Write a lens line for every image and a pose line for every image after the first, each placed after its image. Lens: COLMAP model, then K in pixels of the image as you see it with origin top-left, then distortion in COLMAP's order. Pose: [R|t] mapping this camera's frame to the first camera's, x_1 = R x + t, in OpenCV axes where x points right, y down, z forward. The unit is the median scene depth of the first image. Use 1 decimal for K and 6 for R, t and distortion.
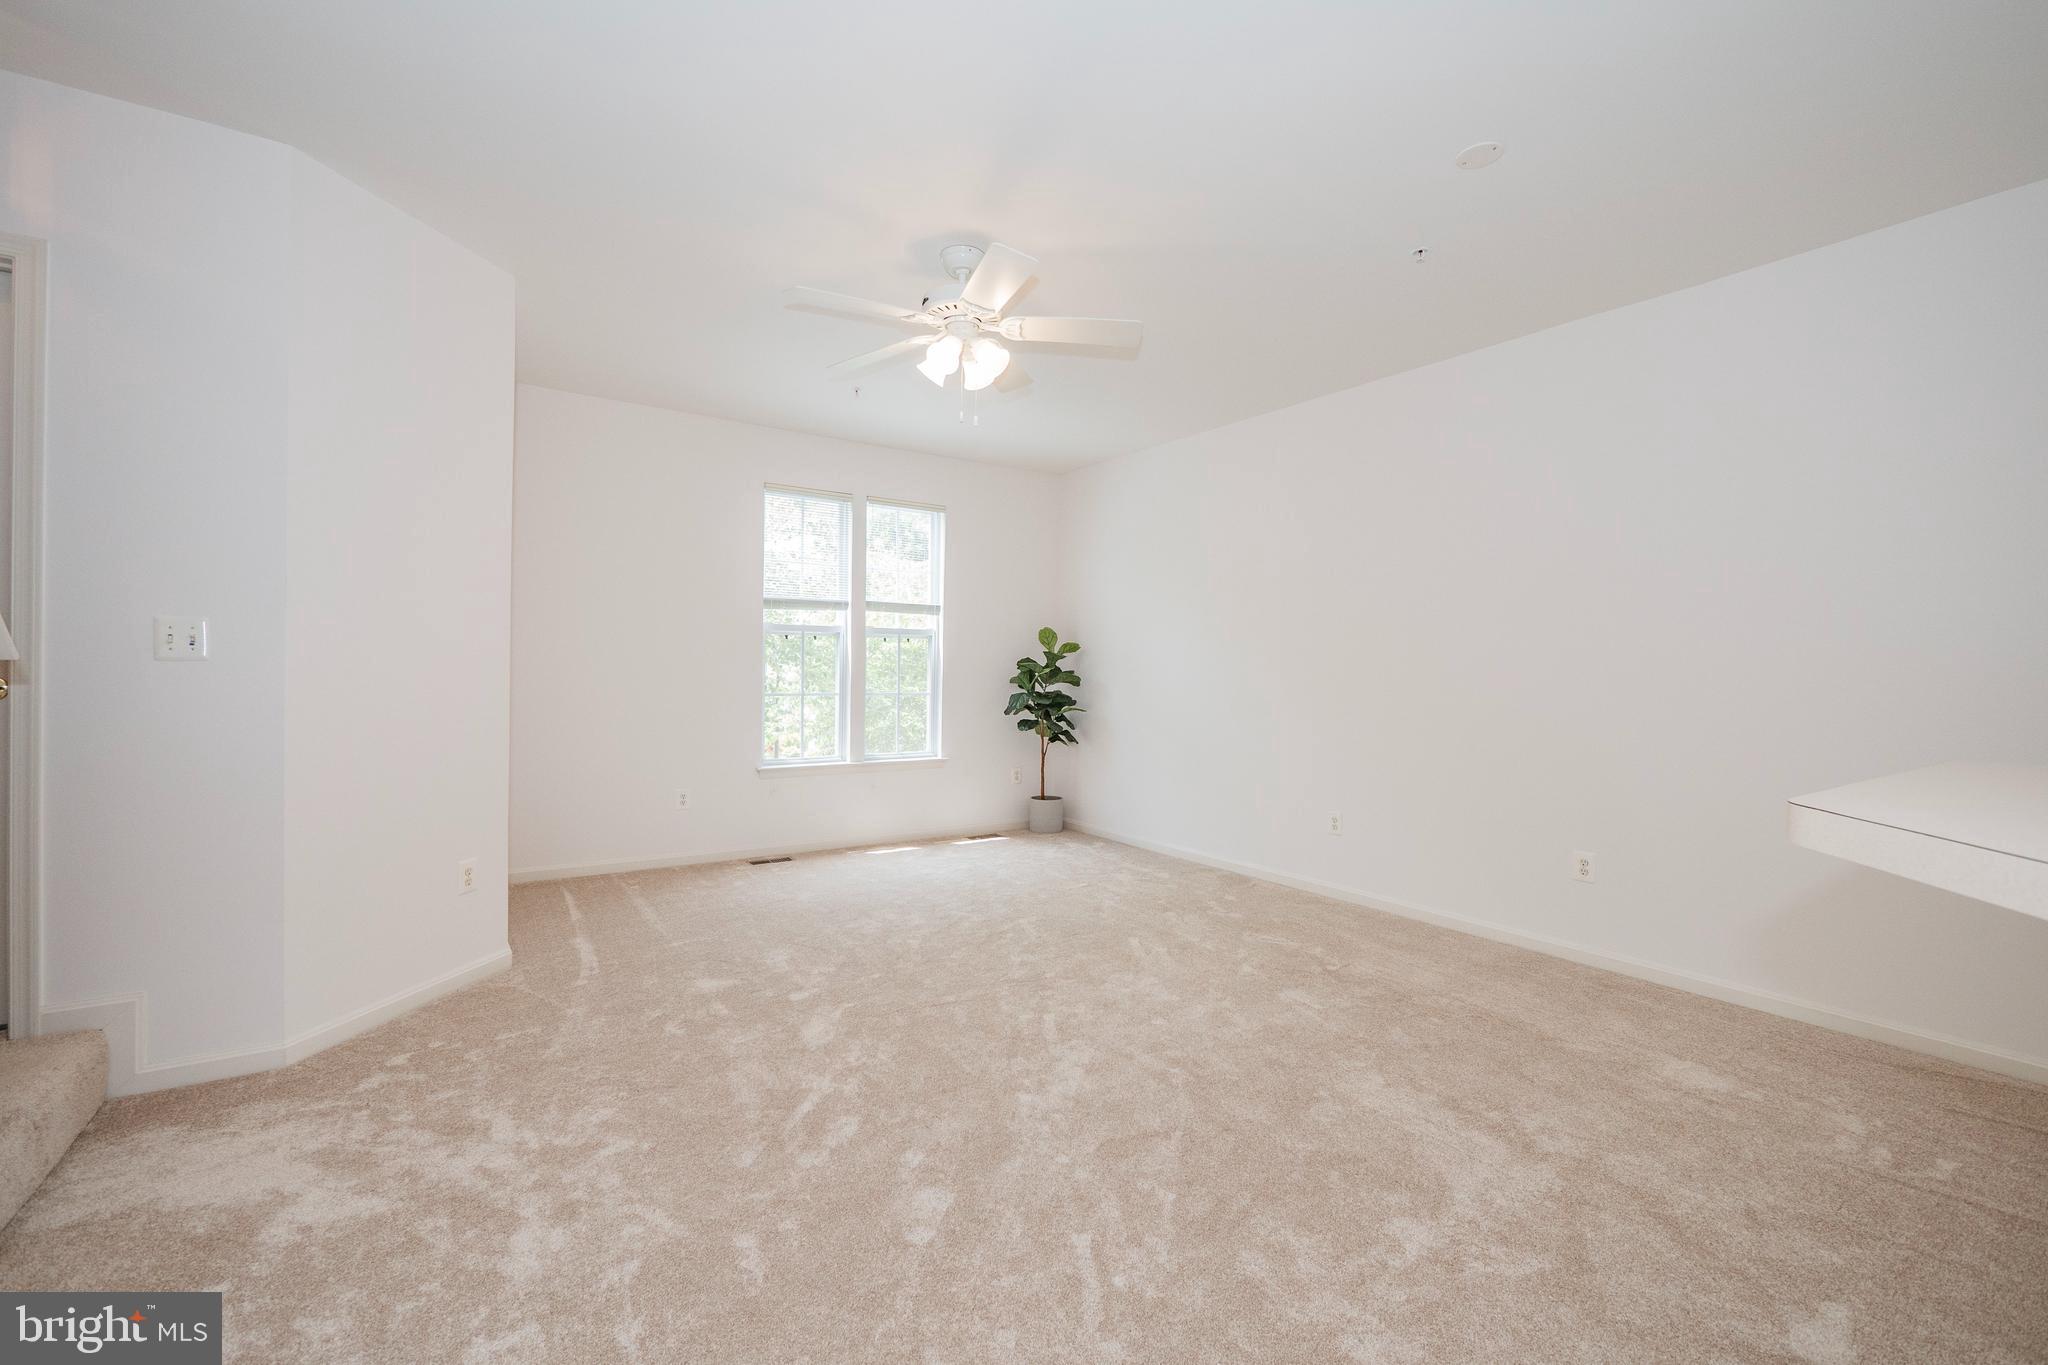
lens RADIAL K [[861.4, 0, 1022.0], [0, 861.4, 678.9], [0, 0, 1]] dist [-0.008044, 0.001239]
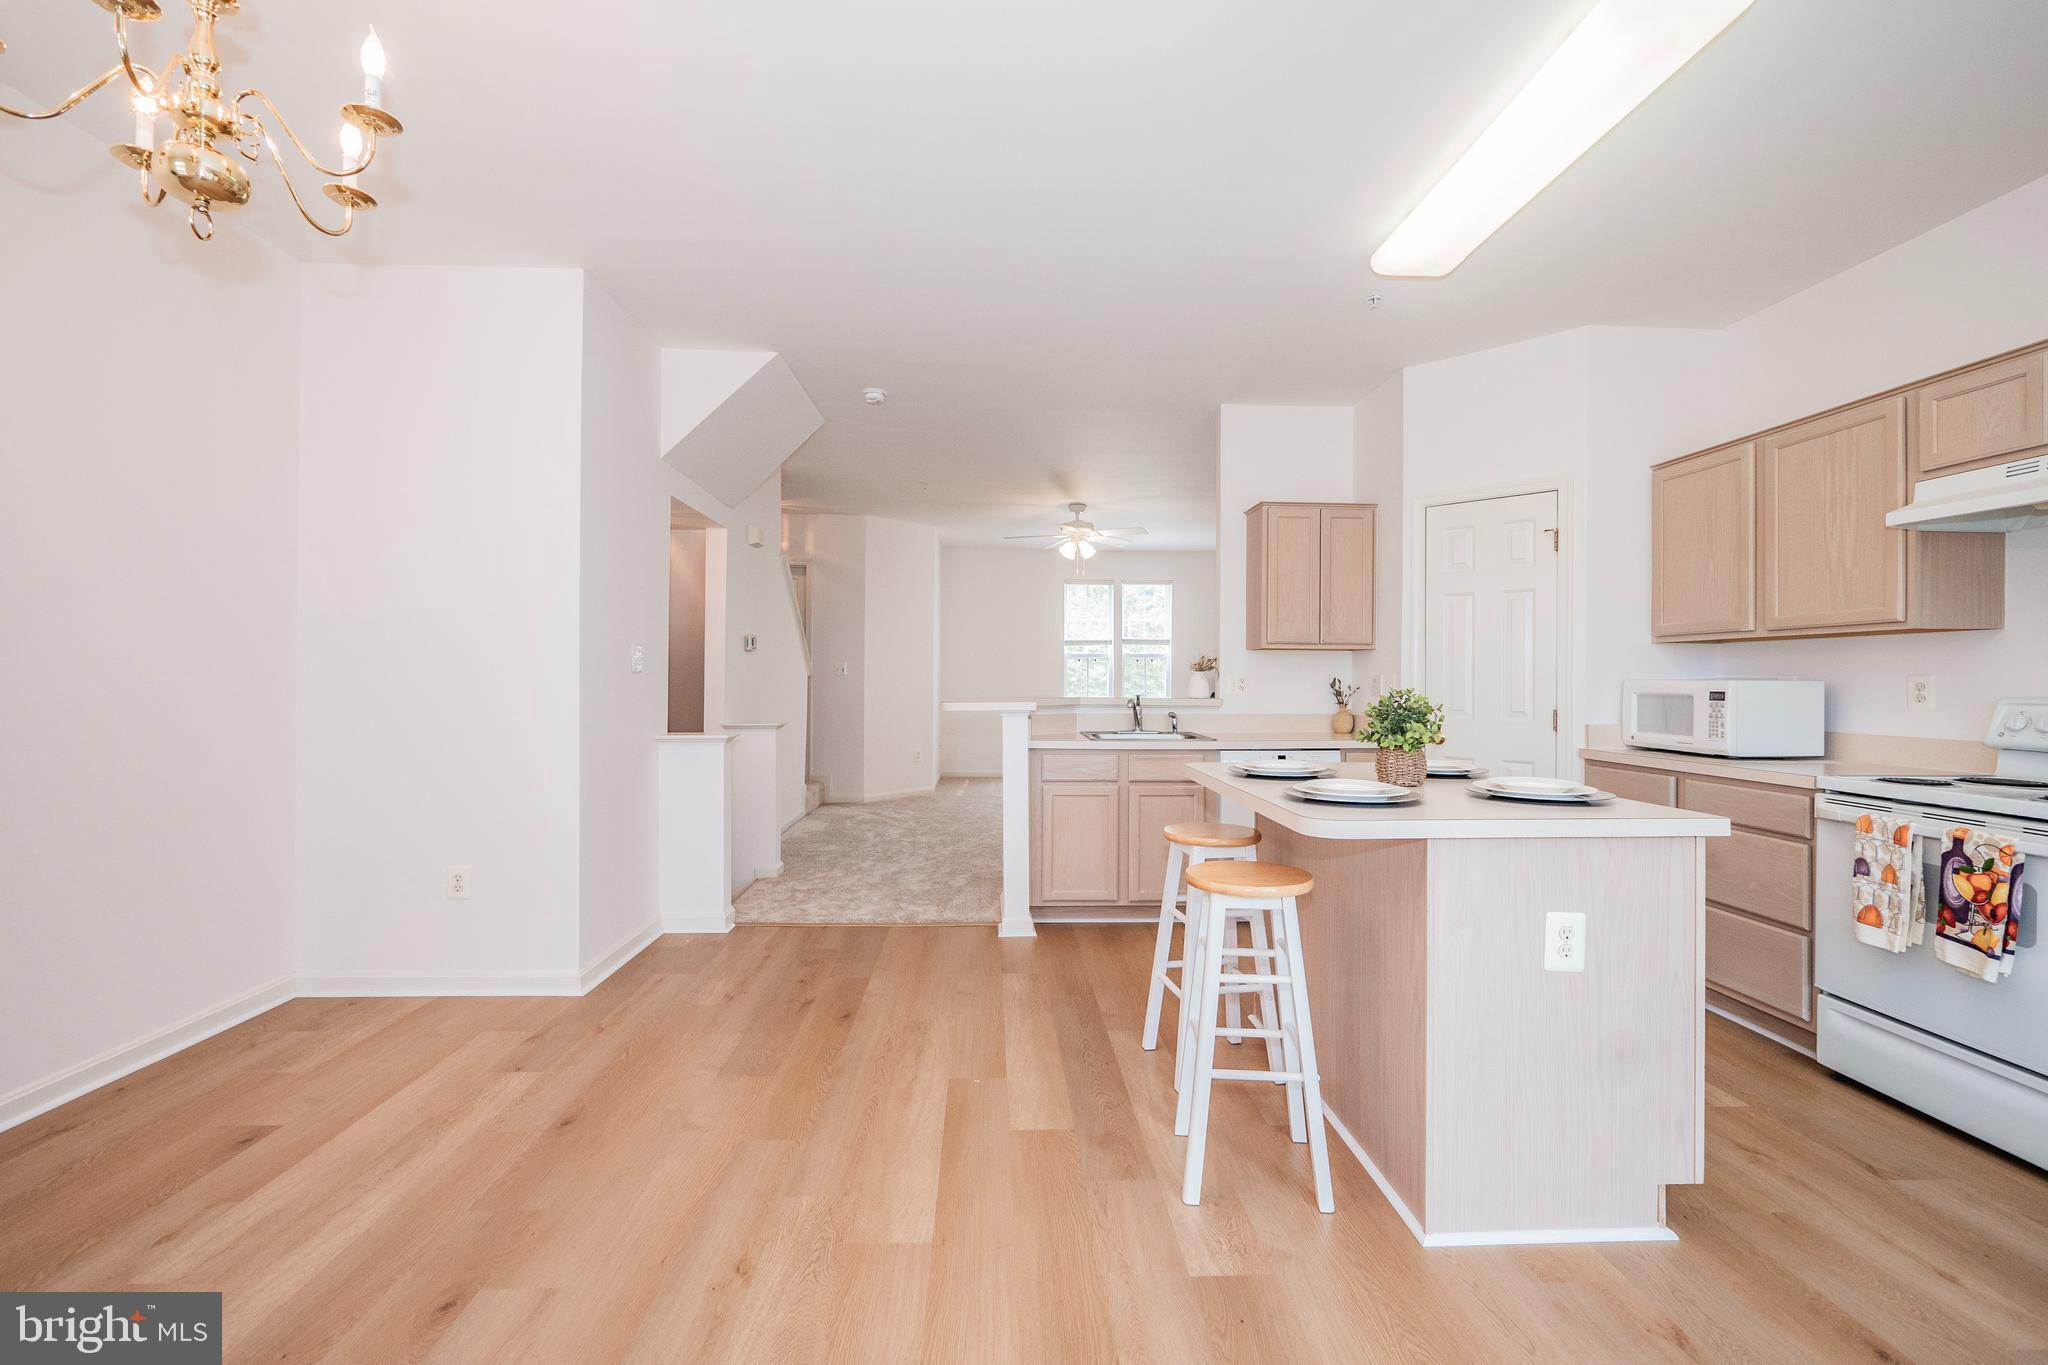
lens RADIAL K [[861.4, 0, 1026.3], [0, 861.4, 679.0], [0, 0, 1]] dist [-0.008044, 0.001239]
pose [[0.851552, -0.007197, -0.524220, 0.588066], [0.000031, 0.999906, -0.013677, 0.015905], [0.524270, 0.011631, 0.851473, -0.622199]]
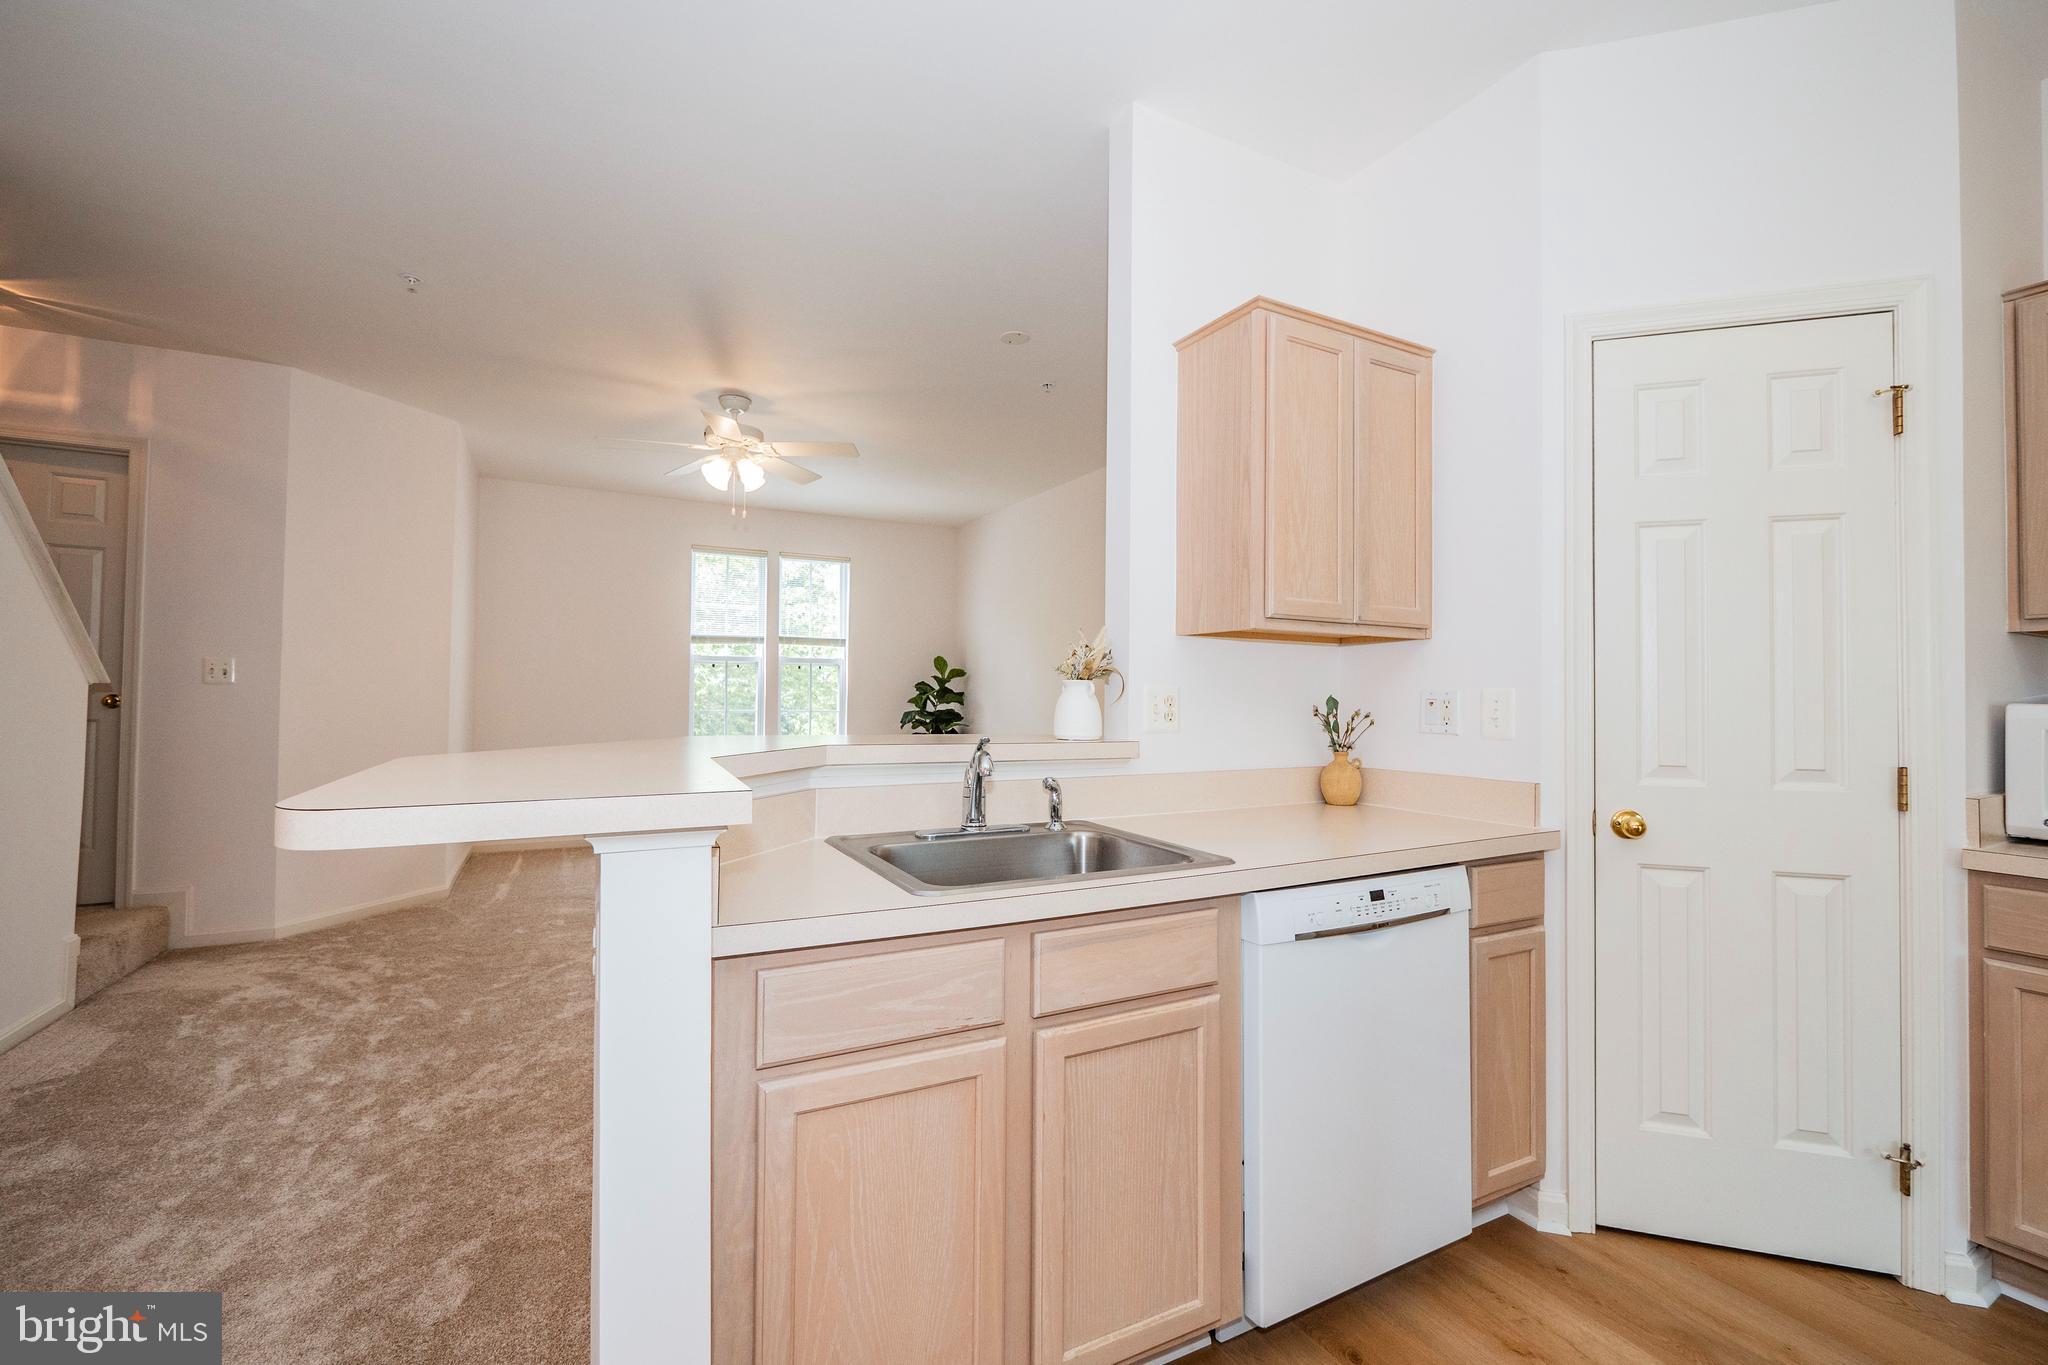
lens RADIAL K [[861.4, 0, 1025.4], [0, 861.4, 677.3], [0, 0, 1]] dist [-0.008044, 0.001239]
pose [[0.994478, -0.004037, -0.104864, 0.305953], [0.000824, 0.999530, -0.030658, 0.007309], [0.104938, 0.030402, 0.994014, -0.197282]]
